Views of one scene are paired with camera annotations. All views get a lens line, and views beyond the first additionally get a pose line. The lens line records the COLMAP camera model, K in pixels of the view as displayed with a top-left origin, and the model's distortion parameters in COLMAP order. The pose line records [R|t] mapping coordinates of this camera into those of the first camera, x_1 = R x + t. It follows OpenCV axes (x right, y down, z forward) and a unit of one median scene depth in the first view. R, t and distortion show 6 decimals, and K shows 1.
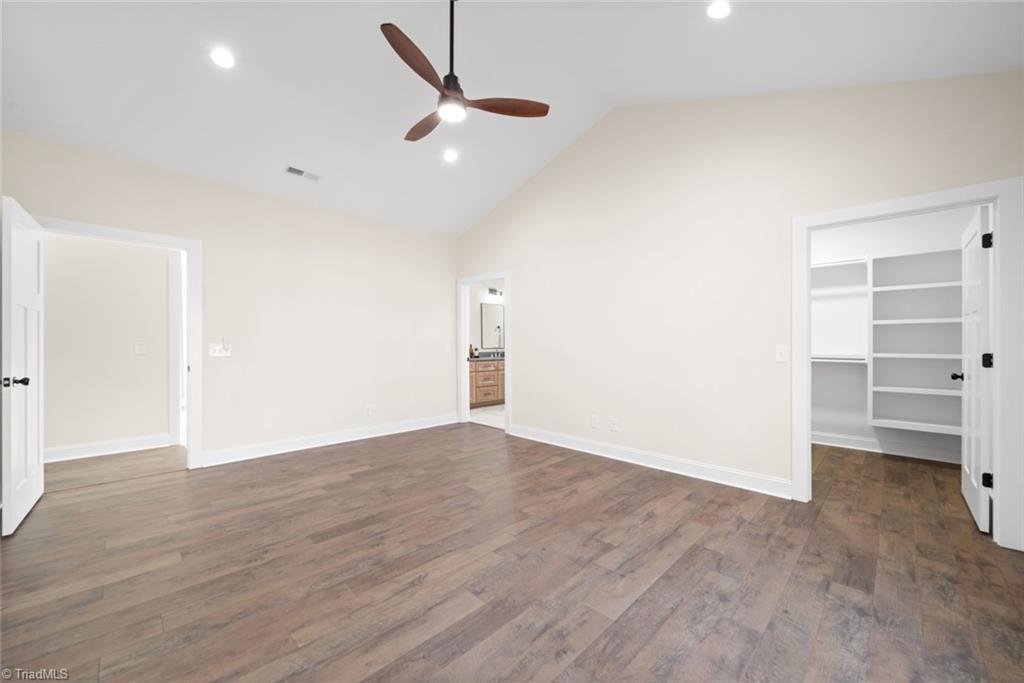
lens RADIAL K [[389.3, 0, 515.2], [0, 389.3, 335.8], [0, 0, 1]] dist [0.003323, -0.002301]
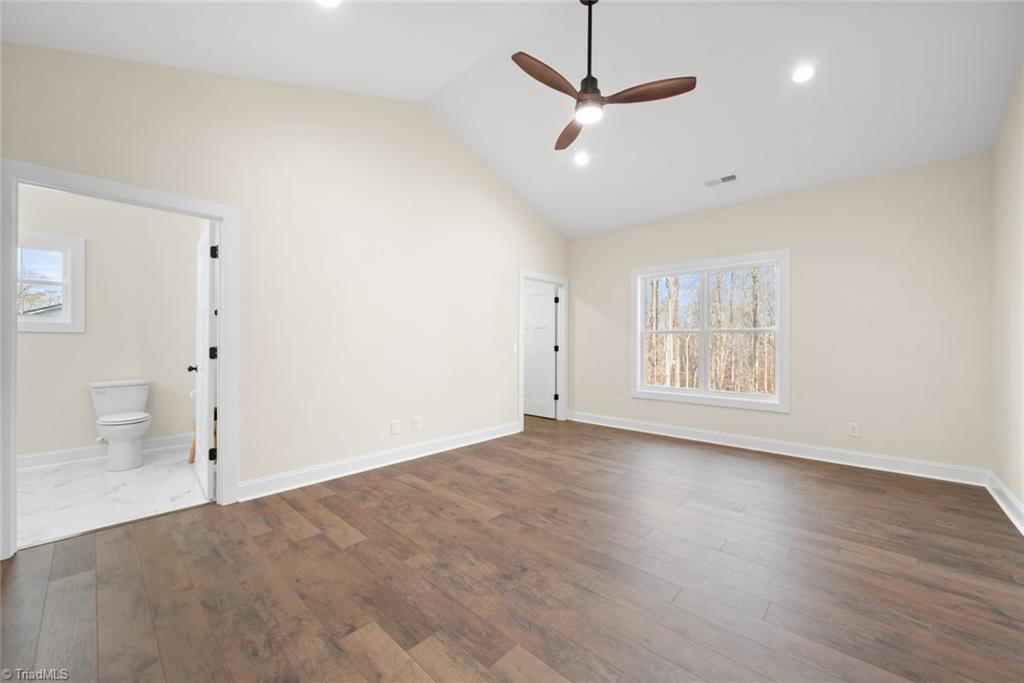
lens RADIAL K [[389.3, 0, 521.6], [0, 389.3, 343.0], [0, 0, 1]] dist [0.003323, -0.002301]
pose [[-0.040295, -0.003638, 0.999181, -1.029915], [-0.026100, 0.999656, 0.002587, 0.020997], [-0.998847, -0.025975, -0.040376, 1.083934]]
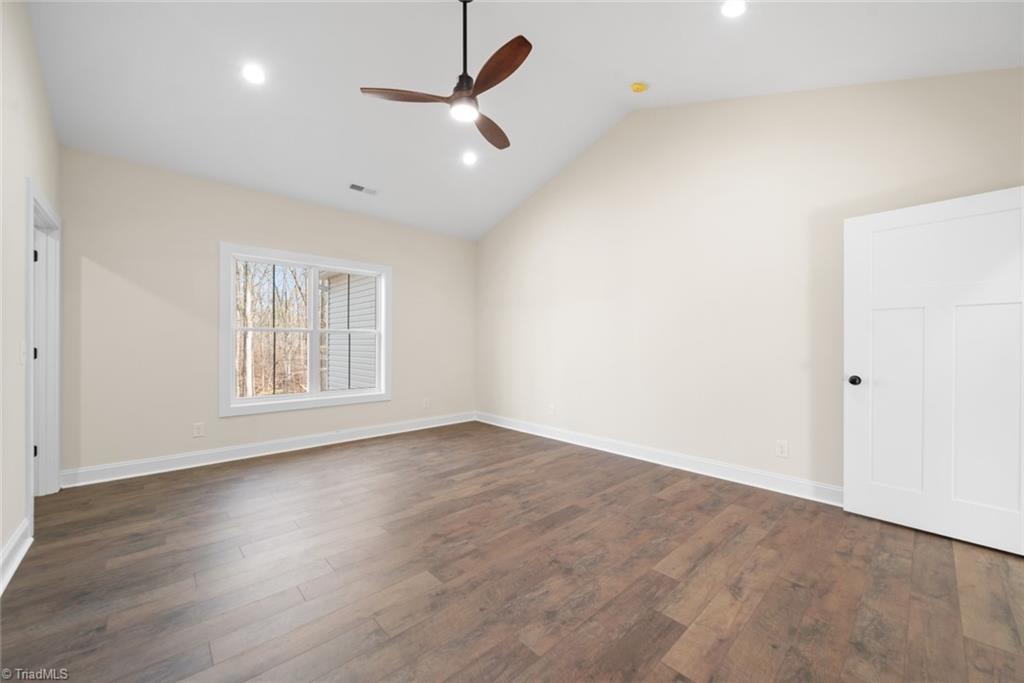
lens RADIAL K [[389.3, 0, 518.4], [0, 389.3, 347.8], [0, 0, 1]] dist [0.003323, -0.002301]
pose [[-0.999393, -0.007026, 0.034134, -0.292385], [-0.007485, 0.999883, -0.013325, 0.039015], [-0.034036, -0.013572, -0.999328, 1.772126]]
